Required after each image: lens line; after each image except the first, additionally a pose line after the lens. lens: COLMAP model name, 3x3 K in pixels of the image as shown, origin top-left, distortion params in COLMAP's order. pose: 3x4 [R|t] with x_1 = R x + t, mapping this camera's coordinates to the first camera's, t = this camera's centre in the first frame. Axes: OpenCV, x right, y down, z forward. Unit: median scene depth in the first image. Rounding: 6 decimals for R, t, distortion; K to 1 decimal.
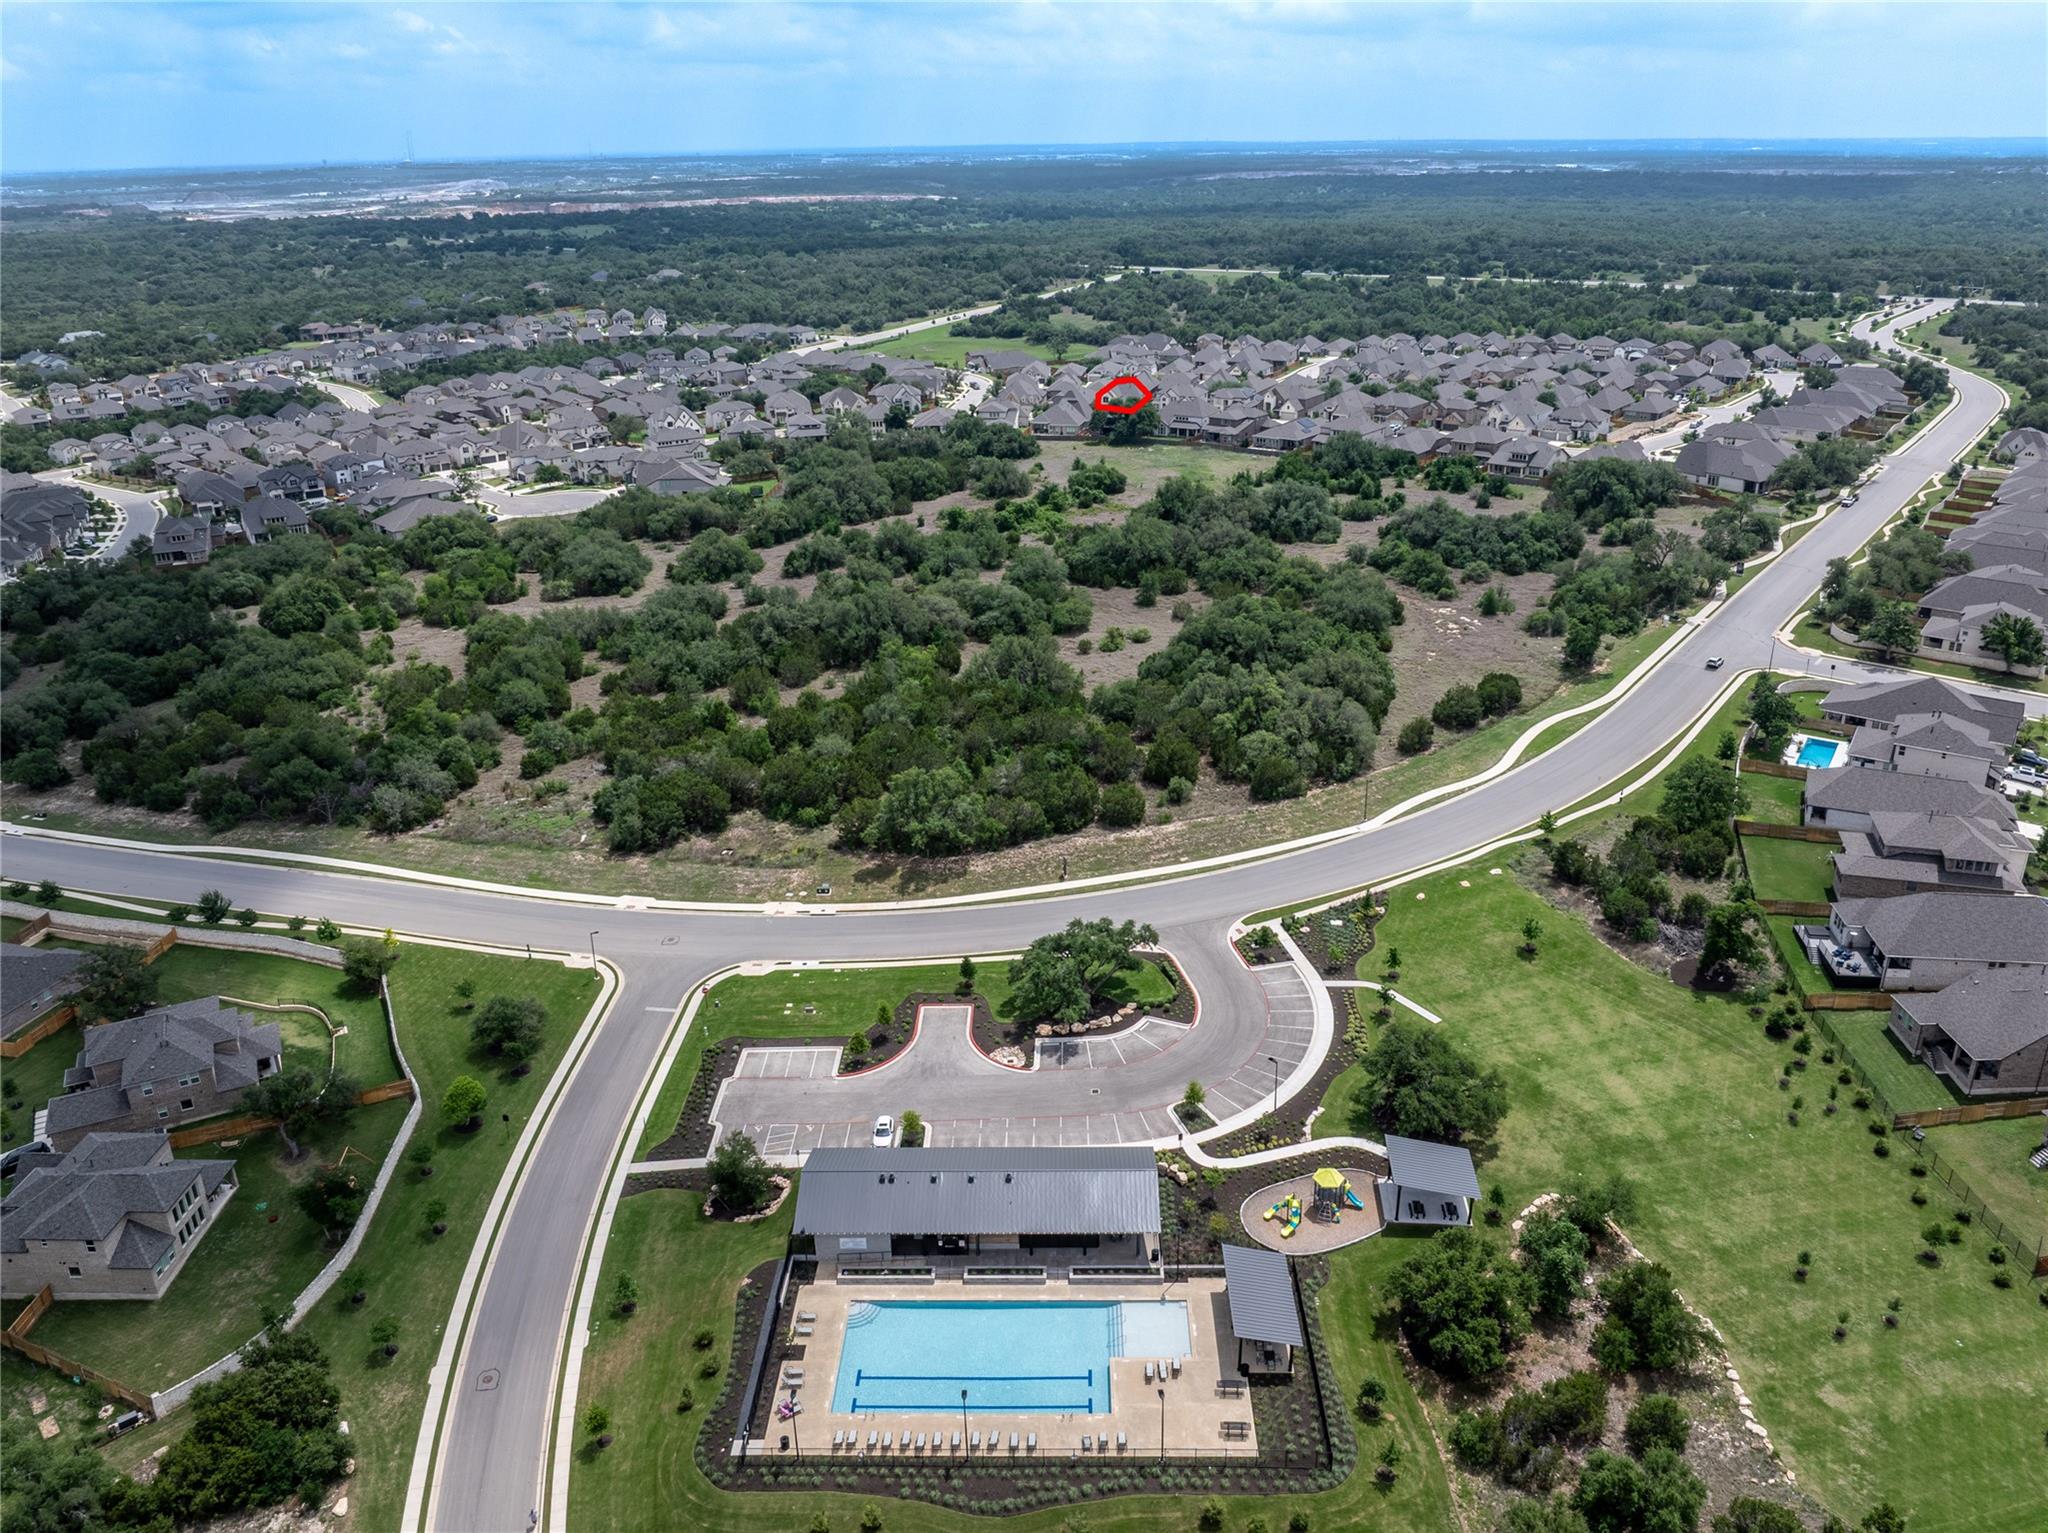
lens RADIAL K [[1496.9, 0, 1024.0], [0, 1496.9, 766.5], [0, 0, 1]] dist [-0.032860, -0.002021]
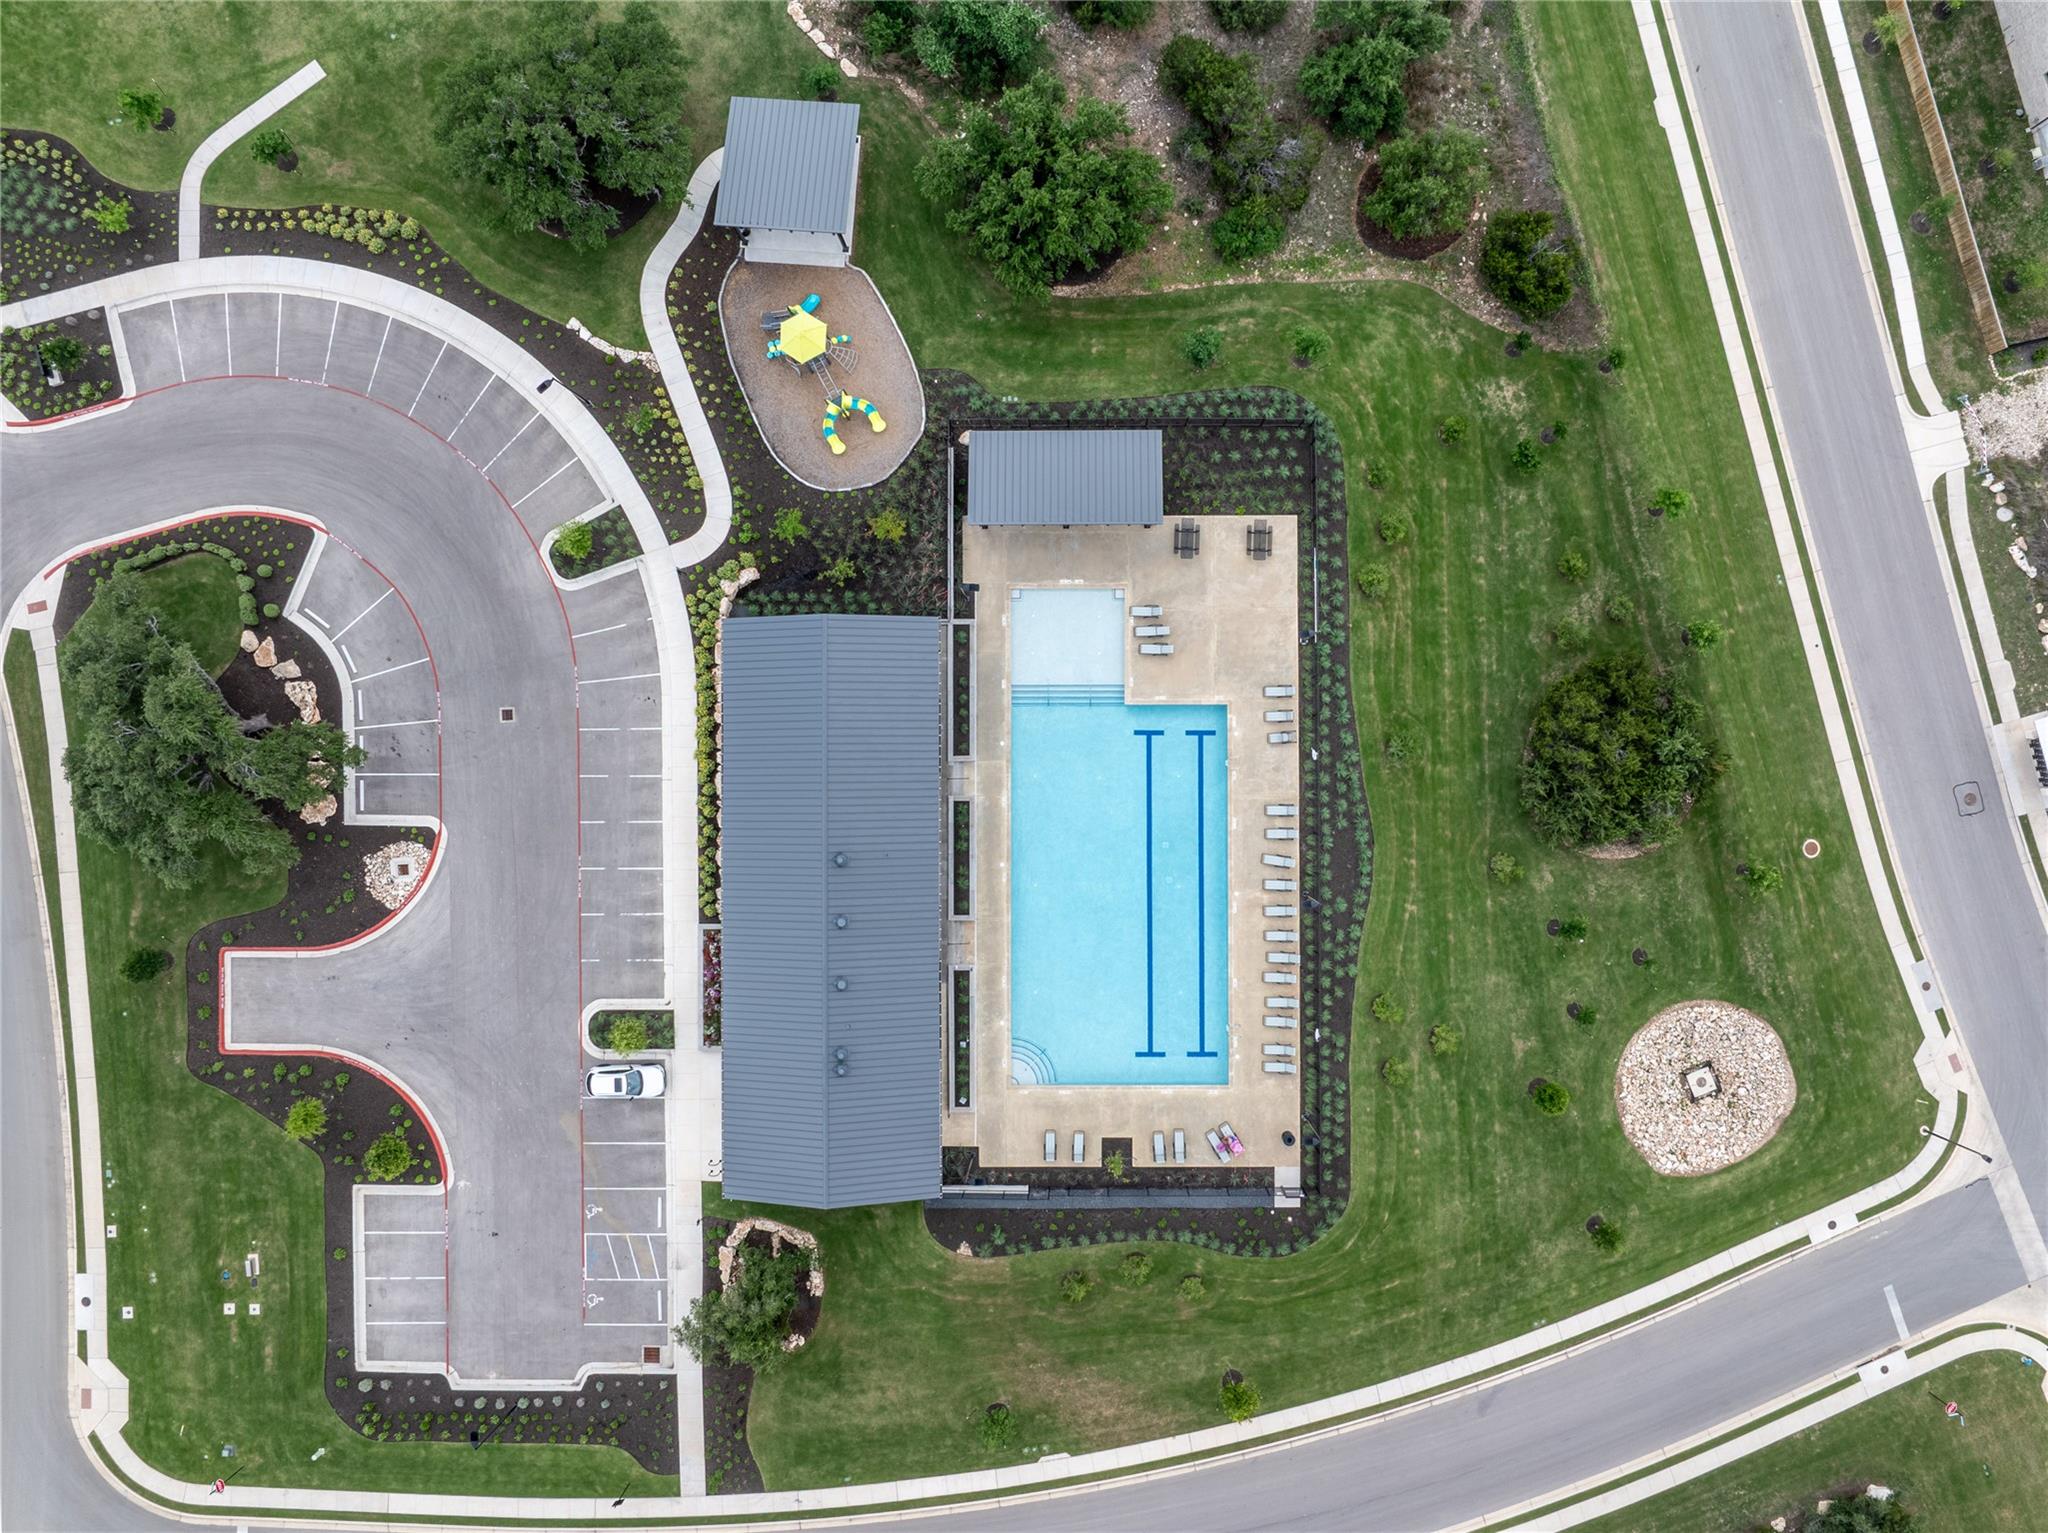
lens RADIAL K [[1496.9, 0, 1024.0], [0, 1496.9, 766.5], [0, 0, 1]] dist [-0.032860, -0.002021]
pose [[-0.027315, -0.999191, 0.029528, 0.006980], [0.402079, 0.016061, 0.915464, -0.227925], [-0.915198, 0.036879, 0.401315, 0.630274]]
